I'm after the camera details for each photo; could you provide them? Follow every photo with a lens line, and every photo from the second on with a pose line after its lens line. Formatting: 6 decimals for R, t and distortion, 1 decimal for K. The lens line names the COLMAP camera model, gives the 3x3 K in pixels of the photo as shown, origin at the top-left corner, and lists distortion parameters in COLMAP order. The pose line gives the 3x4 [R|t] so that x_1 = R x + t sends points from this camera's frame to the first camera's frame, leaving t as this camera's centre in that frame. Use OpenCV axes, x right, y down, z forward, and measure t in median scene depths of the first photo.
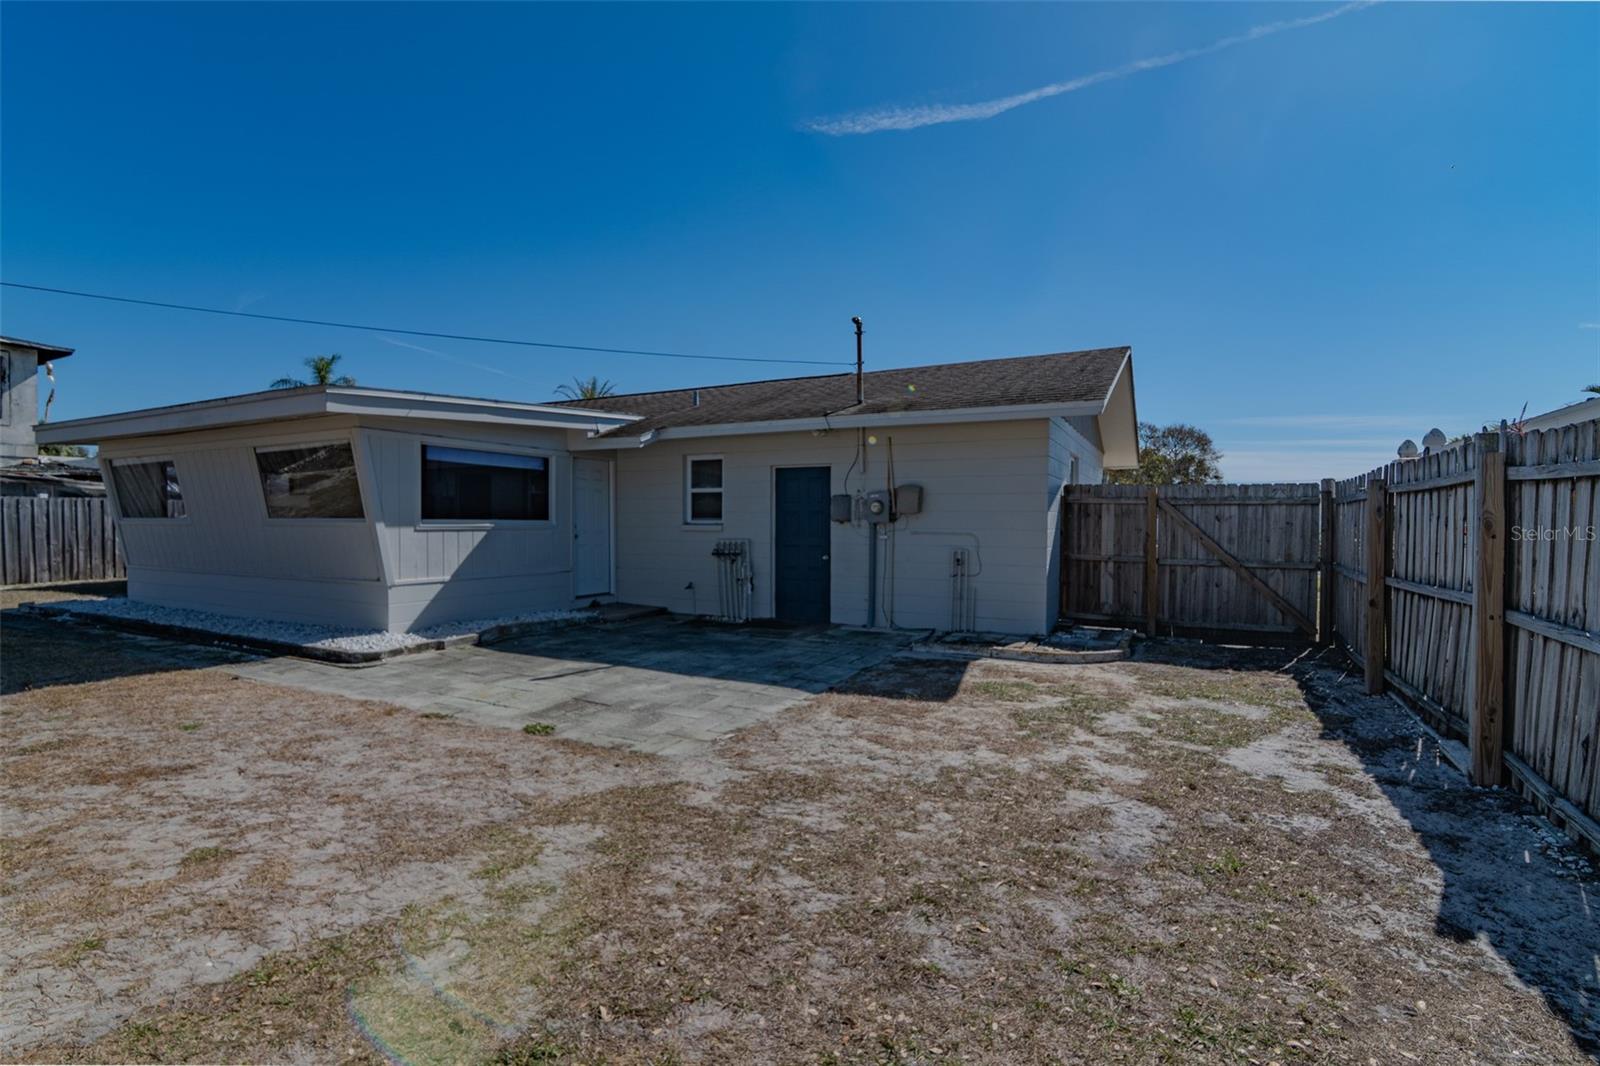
lens RADIAL K [[739.2, 0, 796.2], [0, 739.2, 528.3], [0, 0, 1]] dist [-0.013081, 0.000507]
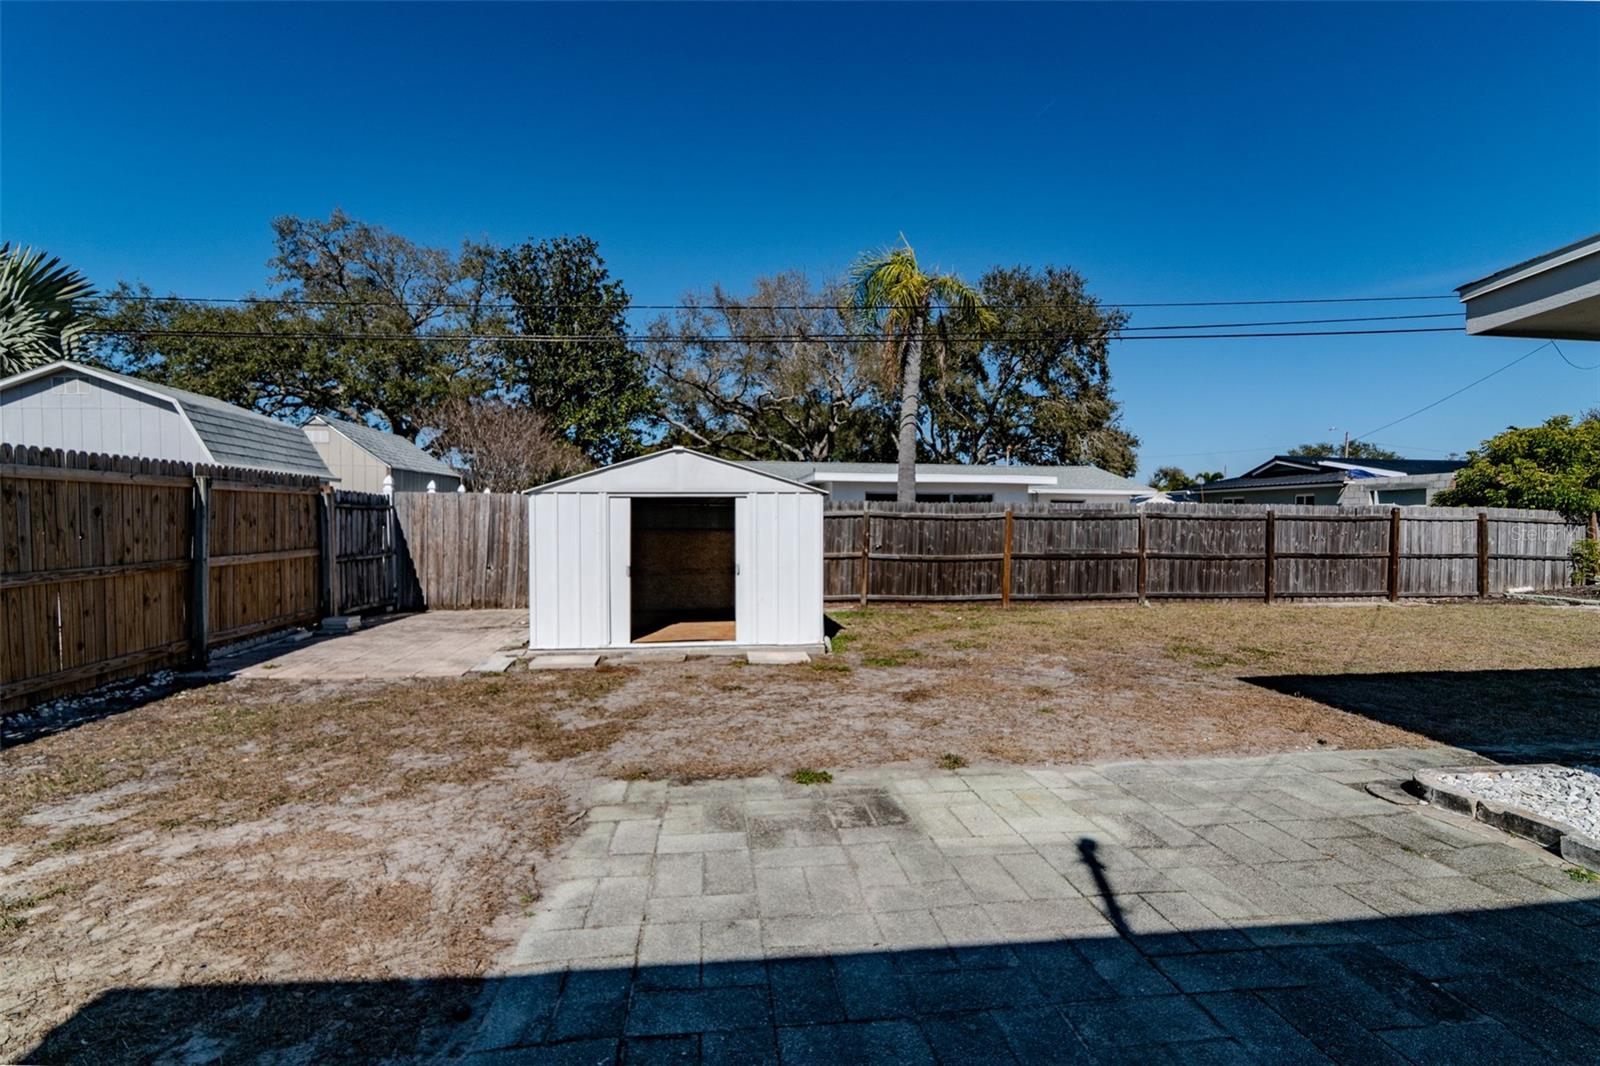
lens RADIAL K [[753.7, 0, 800.0], [0, 753.7, 533.0], [0, 0, 1]] dist [-0.018548, 0.000674]
pose [[-0.826878, -0.001534, -0.562379, 0.155336], [-0.014480, 0.999723, 0.018563, -0.021345], [0.562194, 0.023493, -0.826671, 1.857547]]
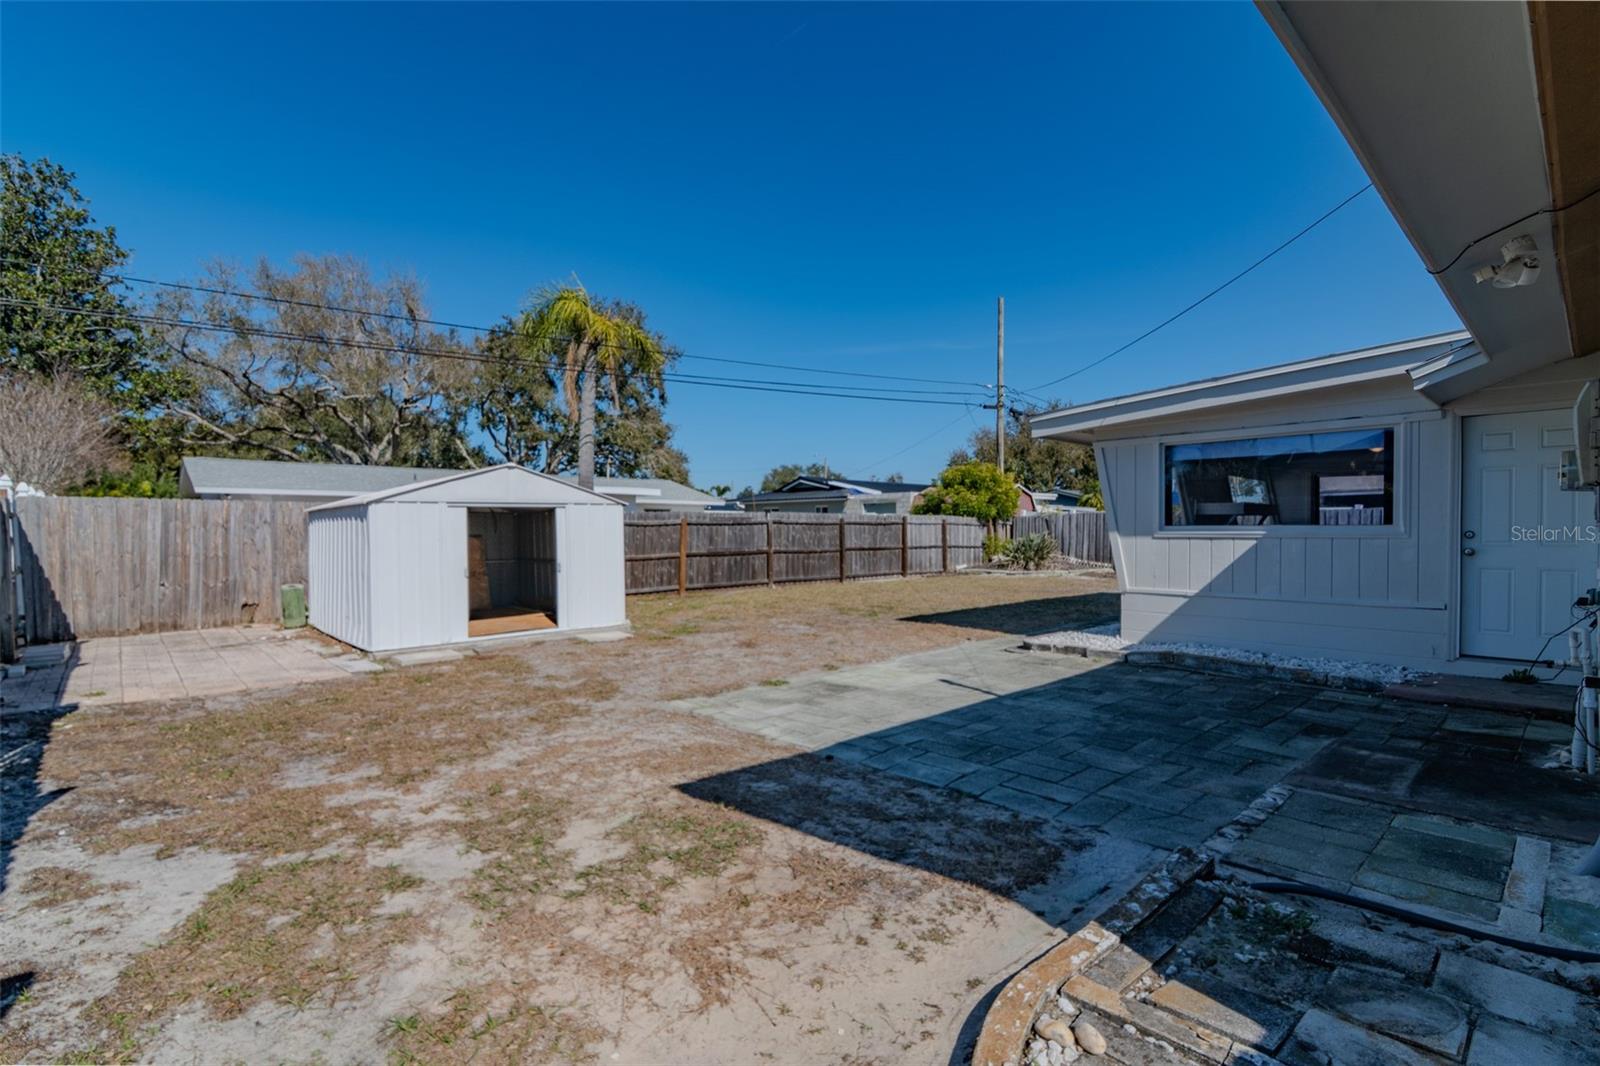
lens RADIAL K [[739.2, 0, 796.2], [0, 739.2, 528.3], [0, 0, 1]] dist [-0.013081, 0.000507]
pose [[-0.341728, -0.004580, -0.939788, 1.005047], [-0.004268, 0.999985, -0.003321, -0.007546], [0.939789, 0.002876, -0.341742, 1.647443]]
